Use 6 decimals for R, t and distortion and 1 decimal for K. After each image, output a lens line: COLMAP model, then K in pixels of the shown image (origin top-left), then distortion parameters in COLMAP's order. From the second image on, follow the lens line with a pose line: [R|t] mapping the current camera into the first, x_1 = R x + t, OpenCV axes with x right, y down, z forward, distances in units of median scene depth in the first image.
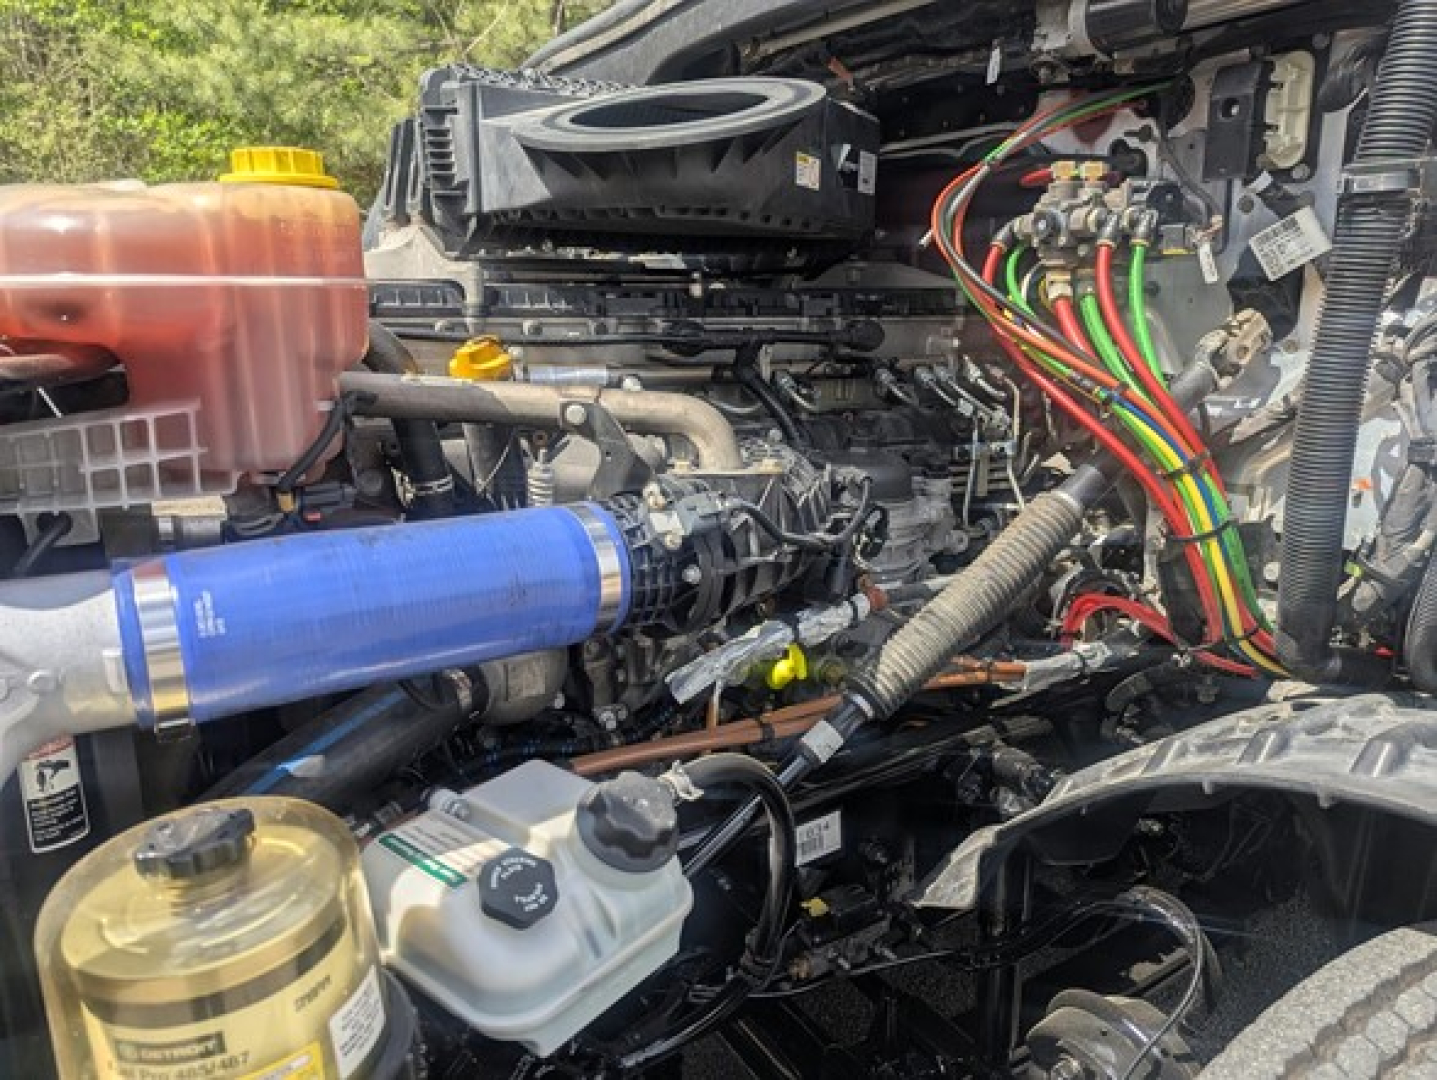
lens RADIAL K [[1037.1, 0, 718.5], [0, 1037.1, 540.0], [0, 0, 1]] dist [0.032758, -0.006625]
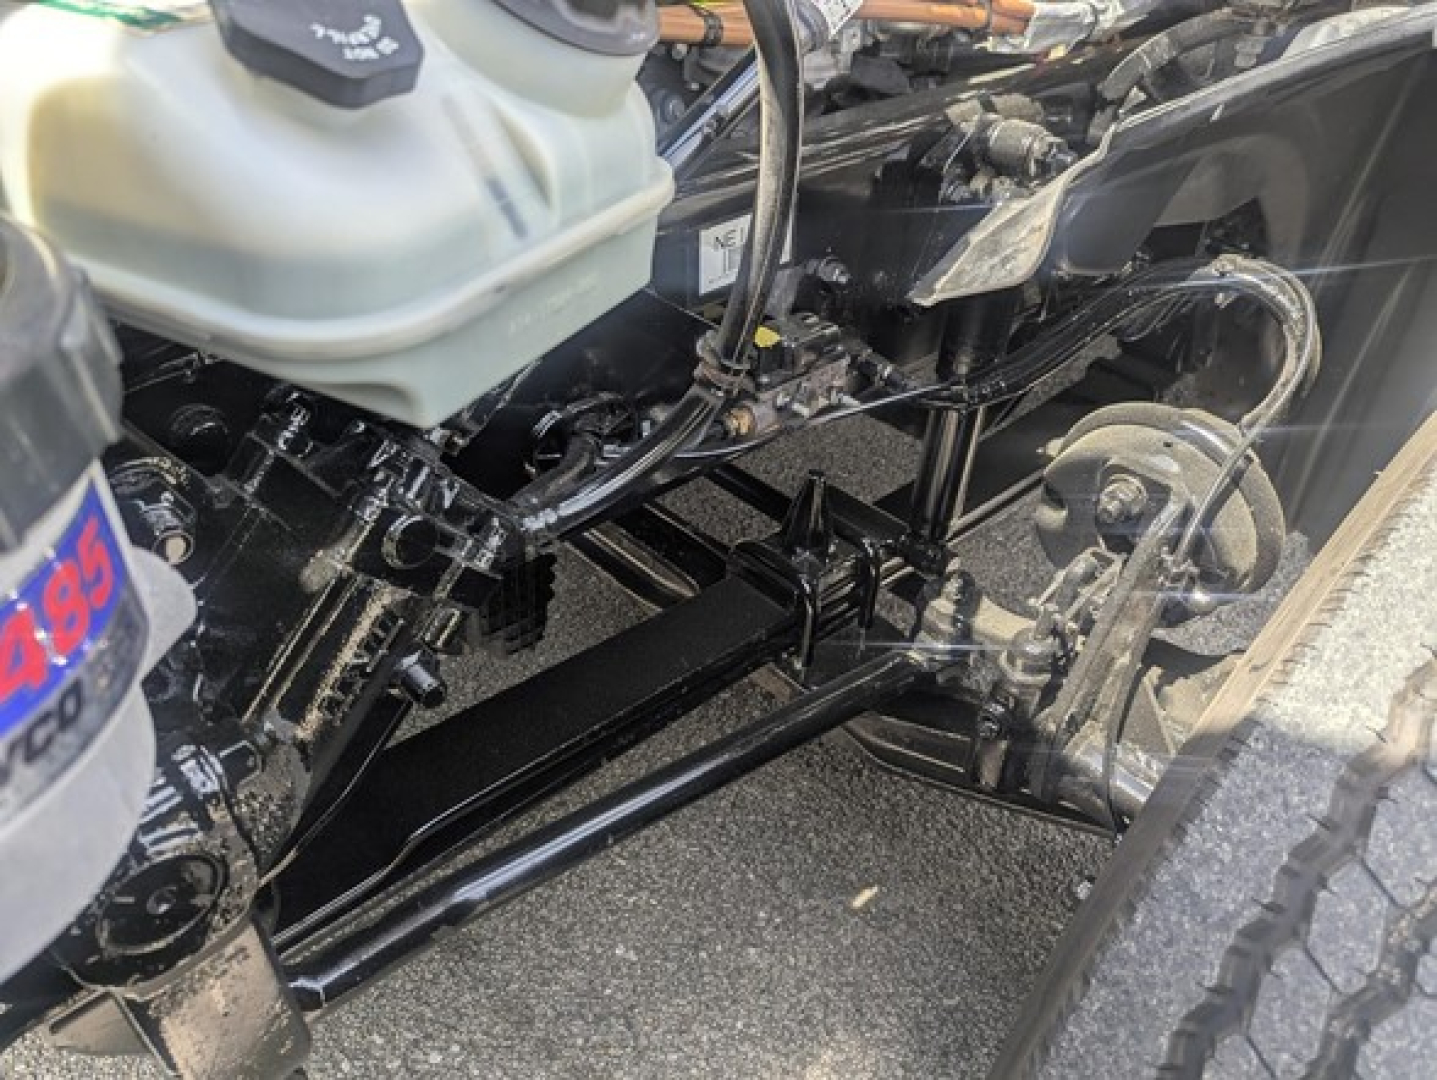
lens RADIAL K [[931.0, 0, 718.5], [0, 931.0, 540.0], [0, 0, 1]] dist [0.003274, -0.000627]
pose [[0.968538, -0.073802, 0.237672, -0.107722], [-0.011182, 0.941146, 0.337814, 0.300603], [-0.248616, -0.329843, 0.910710, 0.429254]]
